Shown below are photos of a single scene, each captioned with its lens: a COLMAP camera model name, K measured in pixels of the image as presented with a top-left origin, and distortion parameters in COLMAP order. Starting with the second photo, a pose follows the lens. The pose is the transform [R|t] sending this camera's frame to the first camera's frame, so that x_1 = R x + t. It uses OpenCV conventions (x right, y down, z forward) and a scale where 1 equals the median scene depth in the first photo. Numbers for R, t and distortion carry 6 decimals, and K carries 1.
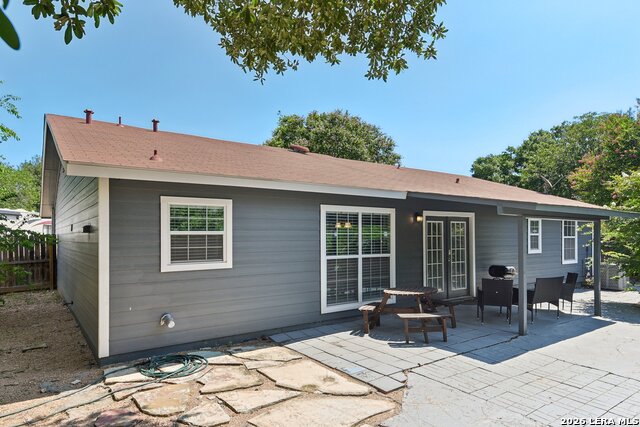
lens RADIAL K [[406.7, 0, 307.5], [0, 406.7, 234.0], [0, 0, 1]] dist [0.016317, -0.001853]
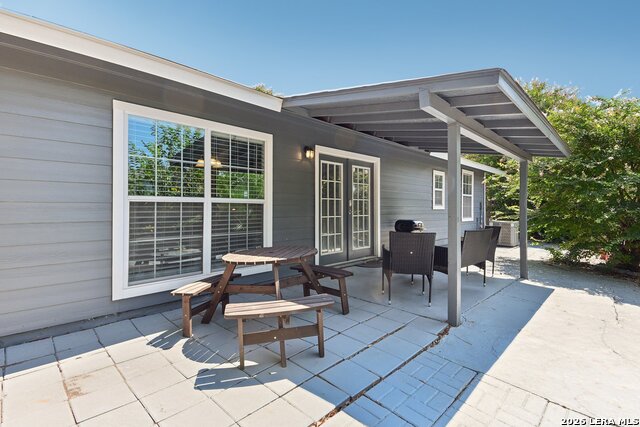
lens RADIAL K [[307.4, 0, 320.0], [0, 307.4, 213.5], [0, 0, 1]] dist [0.026034, -0.000324]
pose [[0.981096, 0.001689, 0.193516, 0.203499], [-0.005440, 0.999807, 0.018855, 0.064247], [-0.193447, -0.019552, 0.980916, 0.490661]]
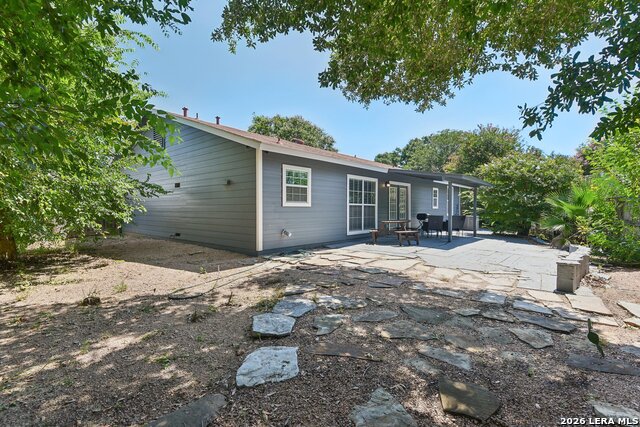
lens RADIAL K [[305.4, 0, 310.5], [0, 305.4, 214.2], [0, 0, 1]] dist [0.000358, -0.000191]
pose [[0.974389, 0.004073, 0.224834, -0.384743], [-0.009155, 0.999726, 0.021562, 0.069158], [-0.224685, -0.023068, 0.974158, -0.241712]]
